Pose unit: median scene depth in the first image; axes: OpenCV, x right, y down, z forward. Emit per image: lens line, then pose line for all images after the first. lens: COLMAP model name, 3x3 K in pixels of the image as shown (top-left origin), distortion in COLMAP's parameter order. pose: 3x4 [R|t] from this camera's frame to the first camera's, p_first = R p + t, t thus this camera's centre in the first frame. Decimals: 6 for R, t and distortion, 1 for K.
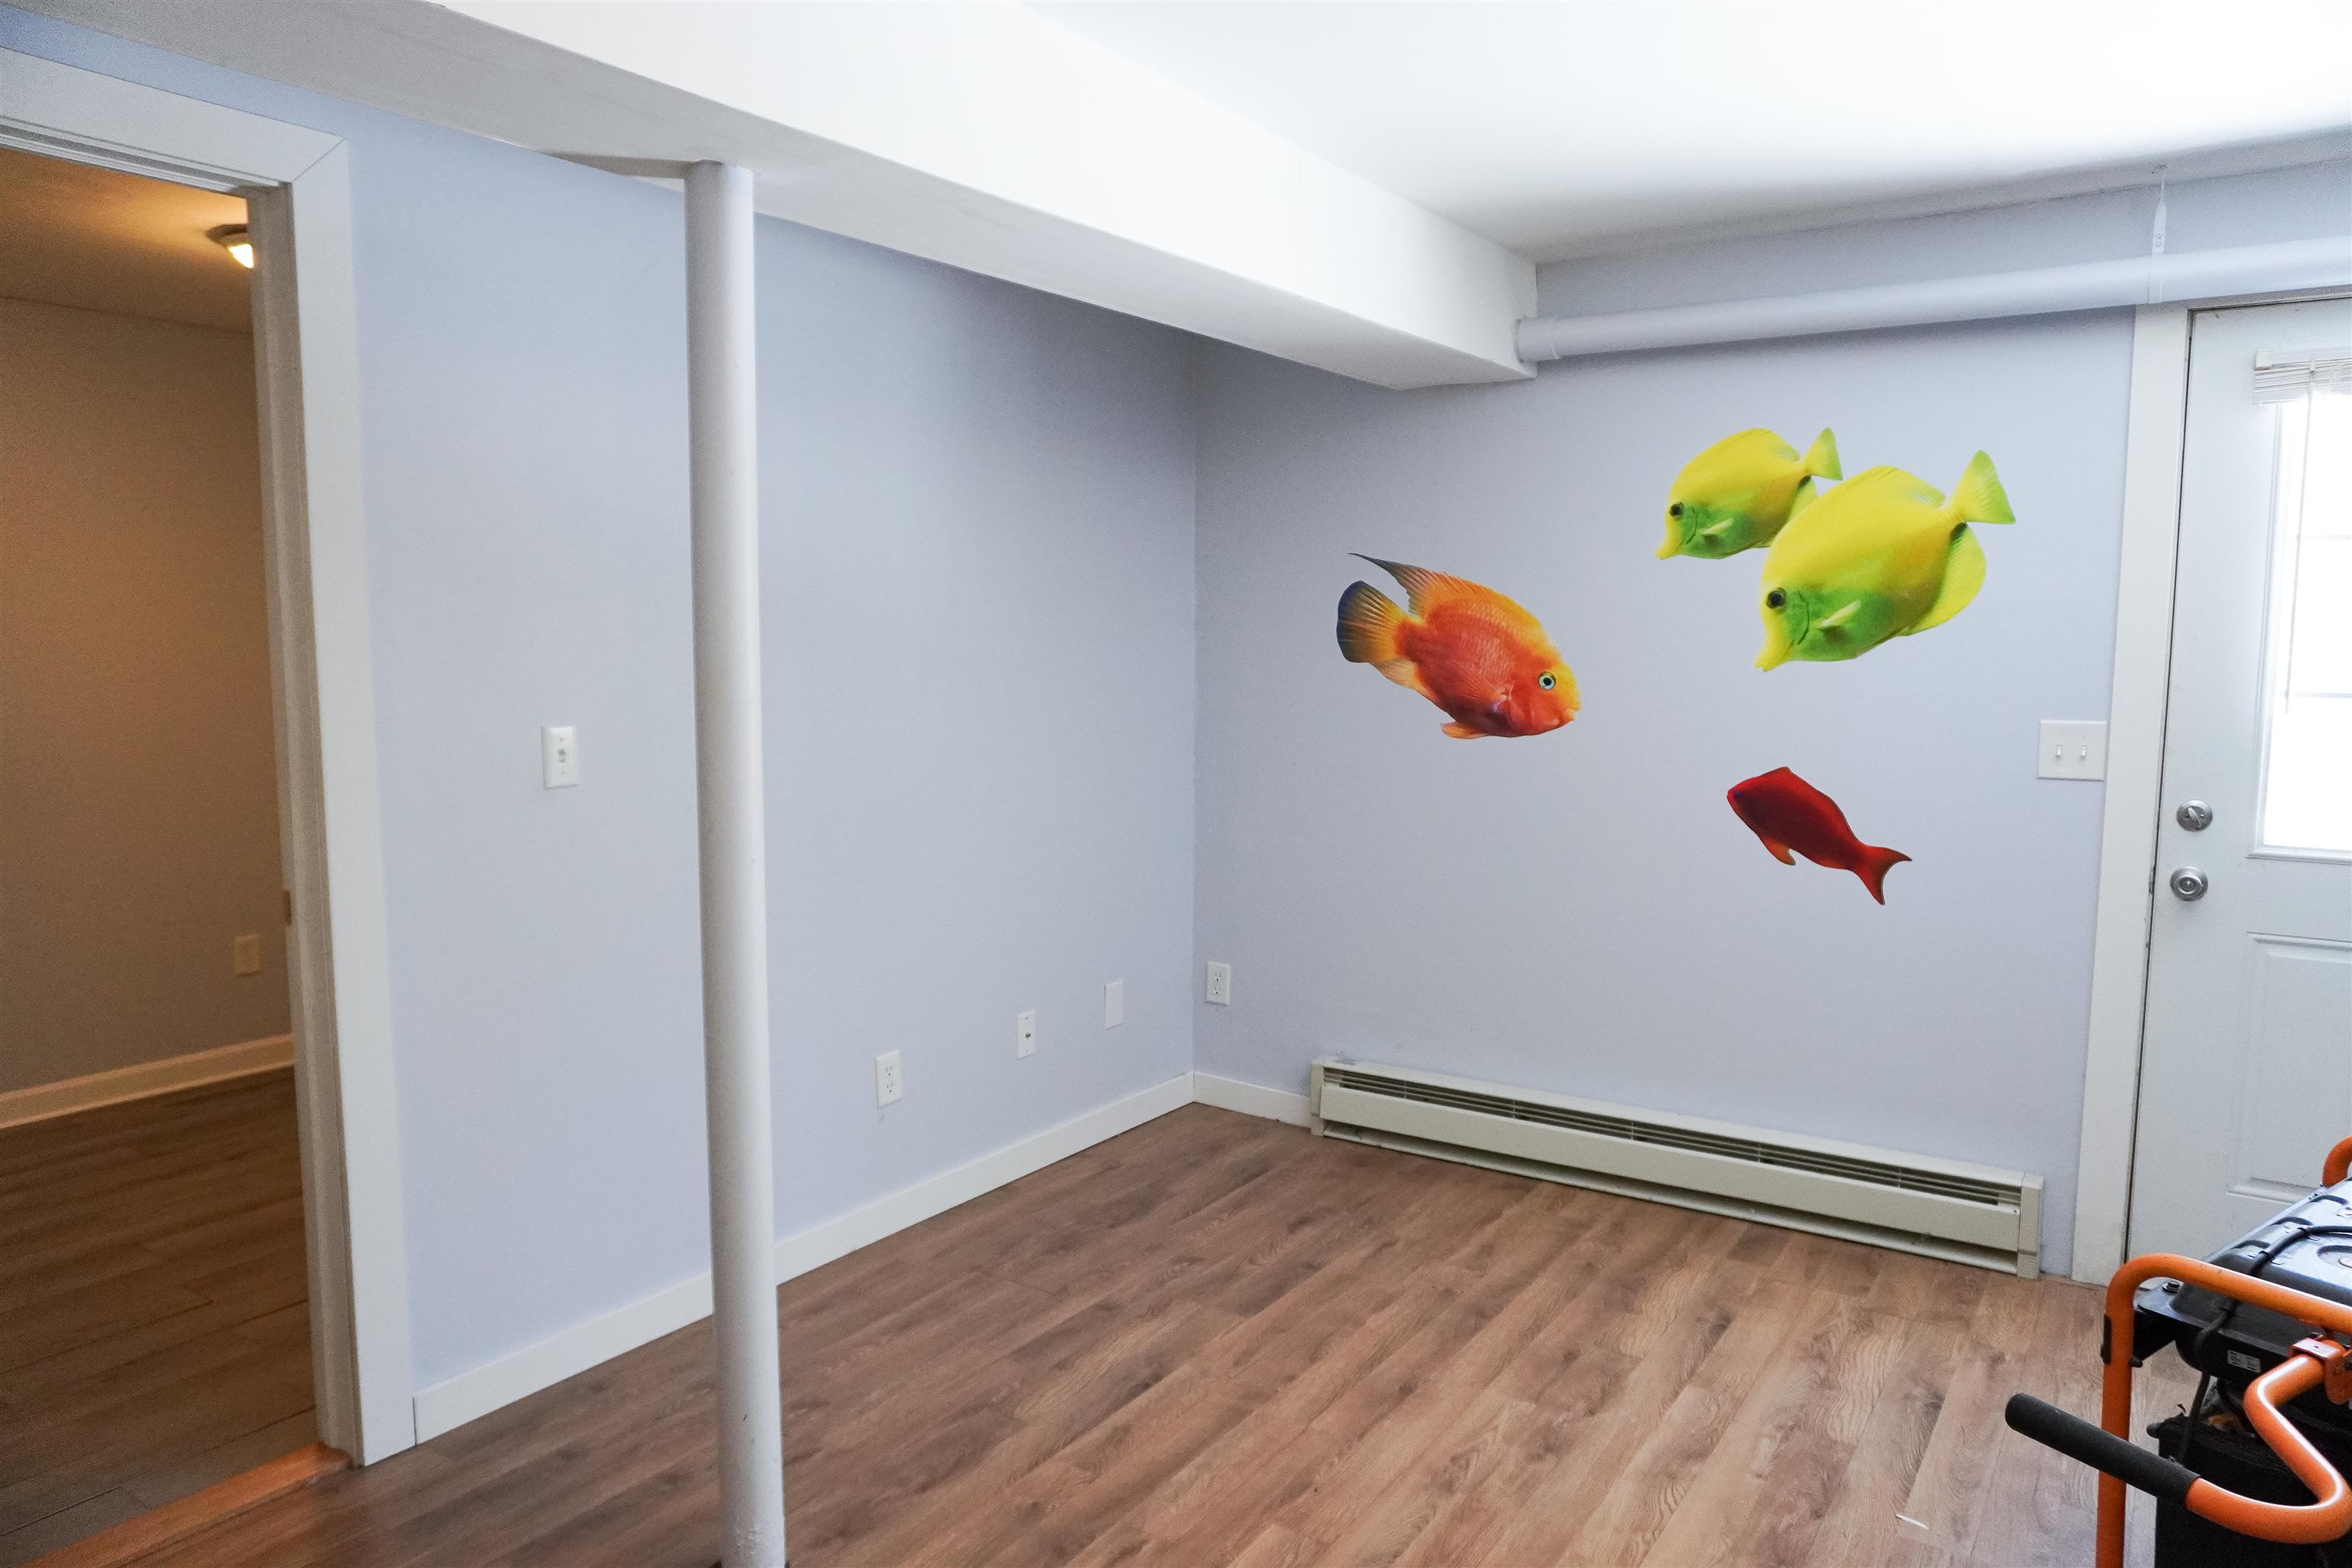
lens RADIAL K [[1573.6, 0, 1157.1], [0, 1573.6, 787.2], [0, 0, 1]] dist [-0.058726, 0.034996]
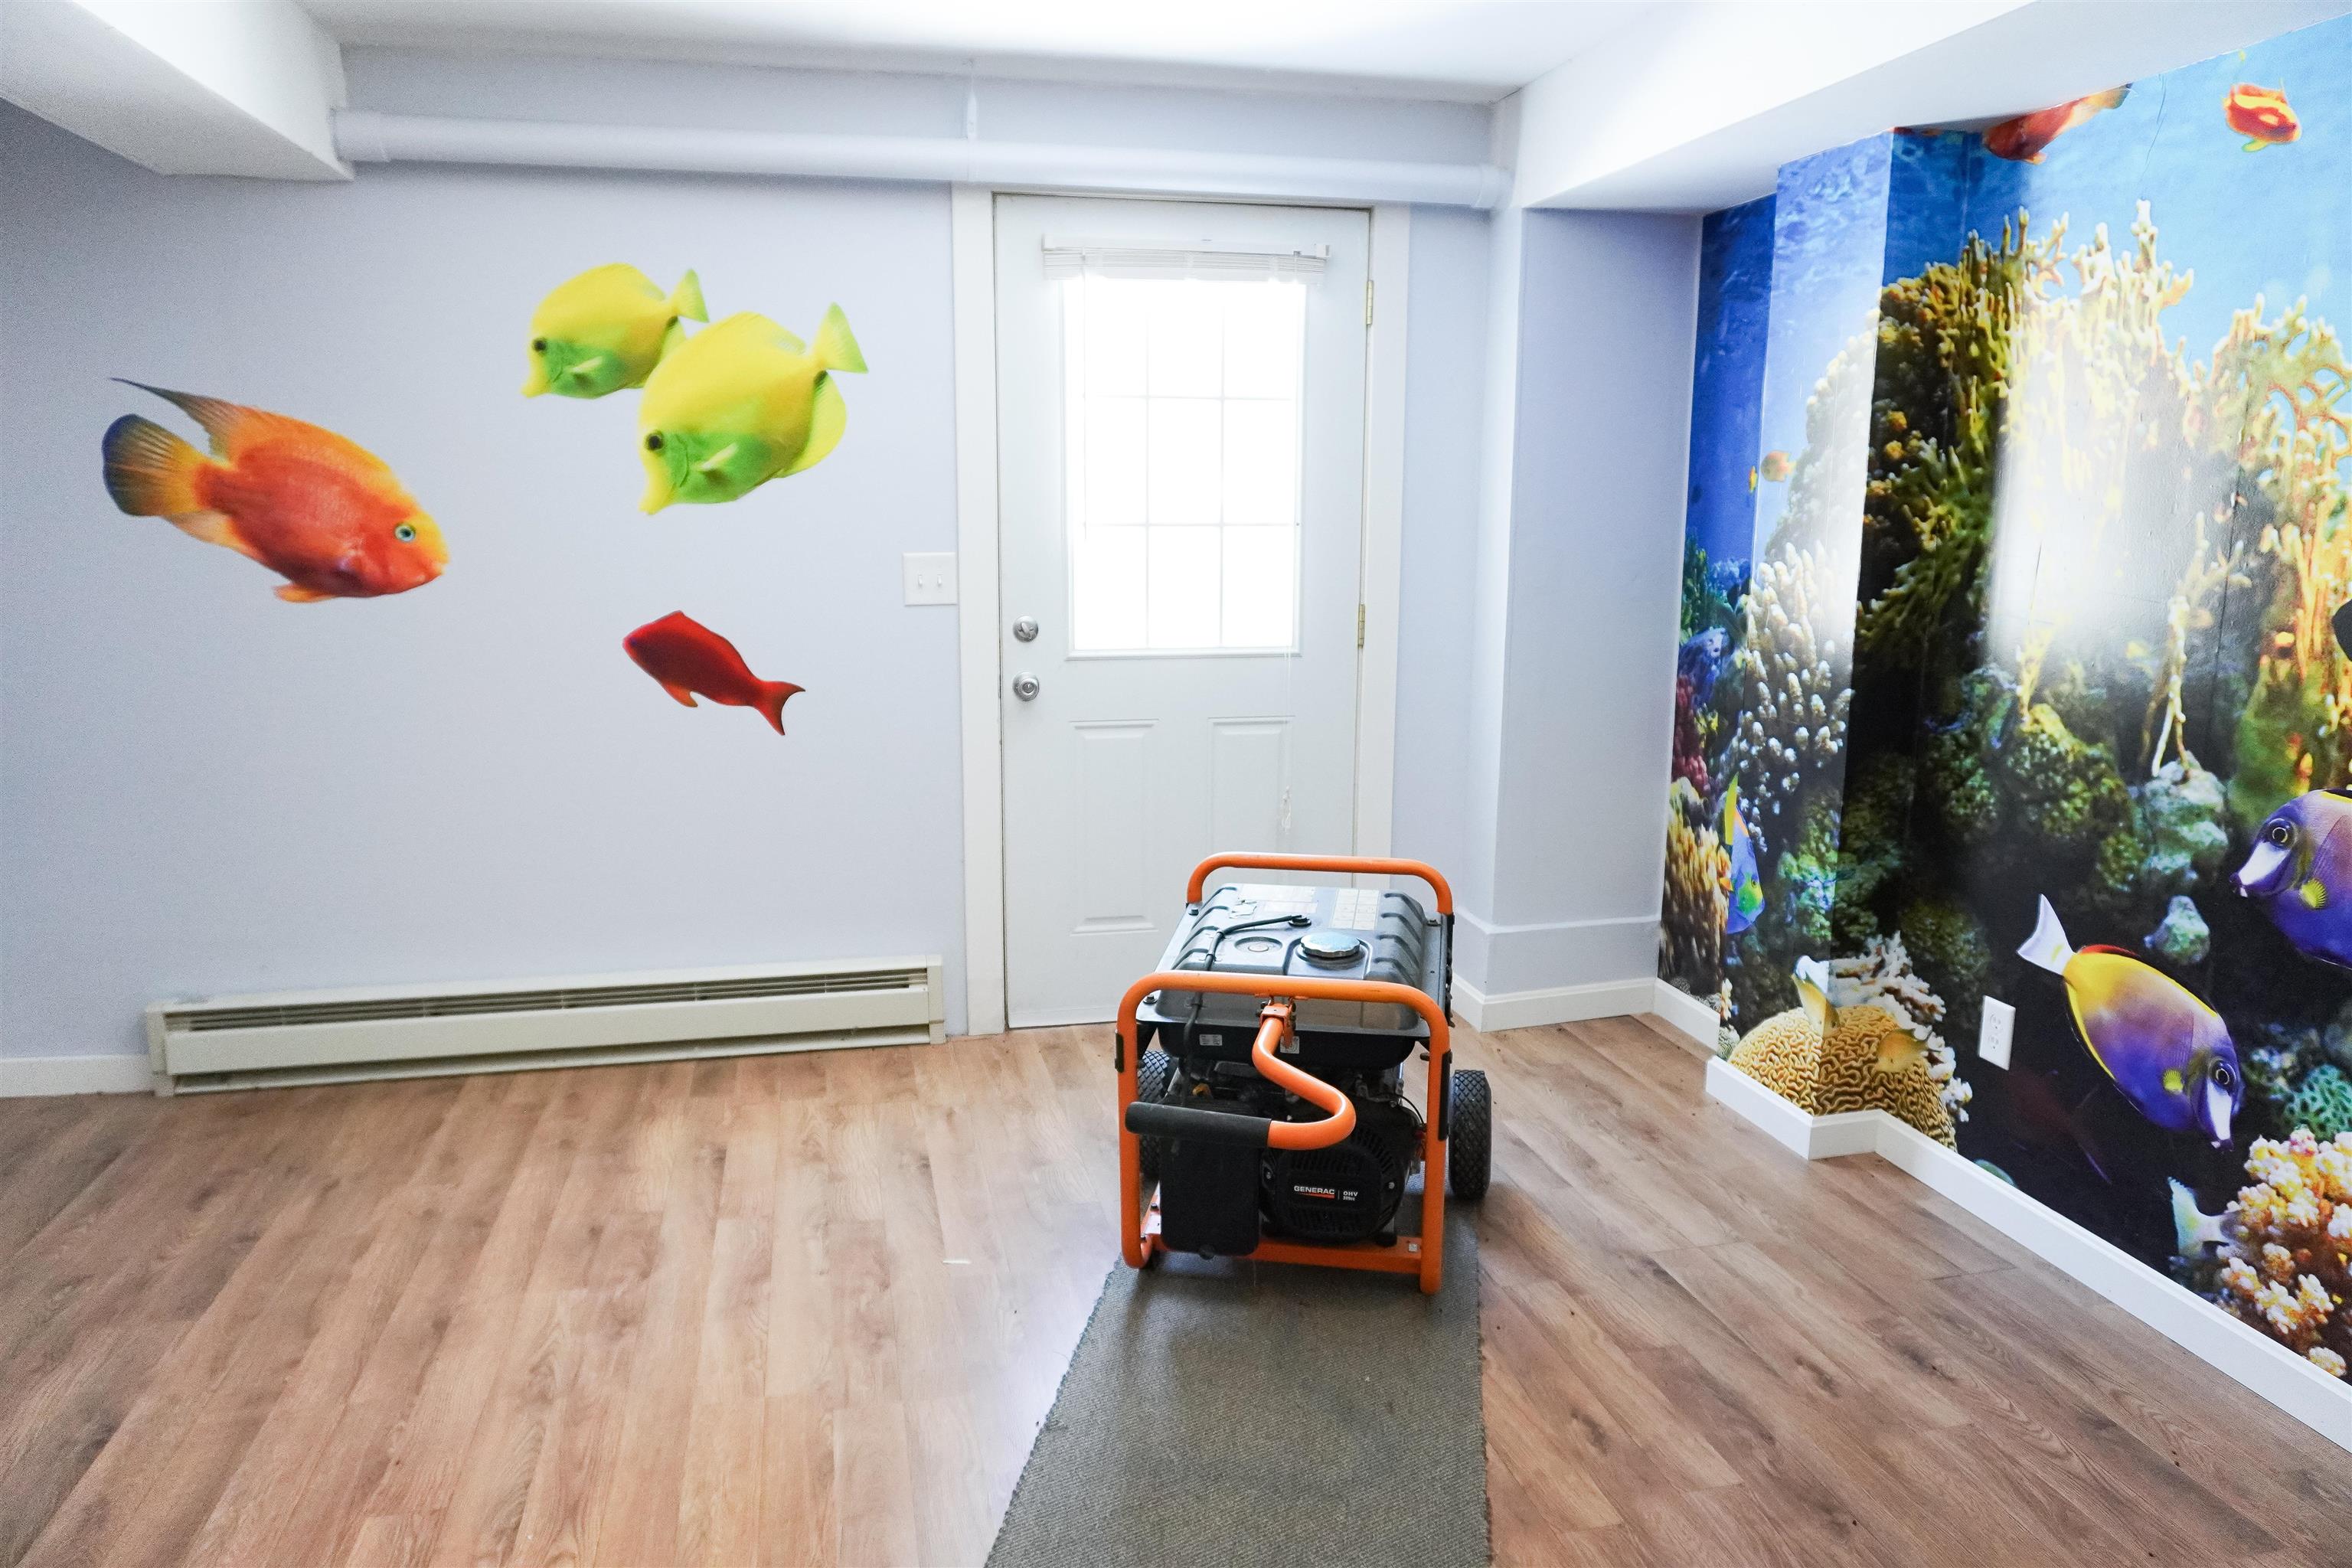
lens RADIAL K [[1573.6, 0, 1183.9], [0, 1573.6, 796.0], [0, 0, 1]] dist [-0.058726, 0.034996]
pose [[0.676263, -0.137161, 0.723778, -0.128247], [0.071646, 0.990102, 0.120689, 0.007141], [-0.733168, -0.029762, 0.679396, 0.075359]]
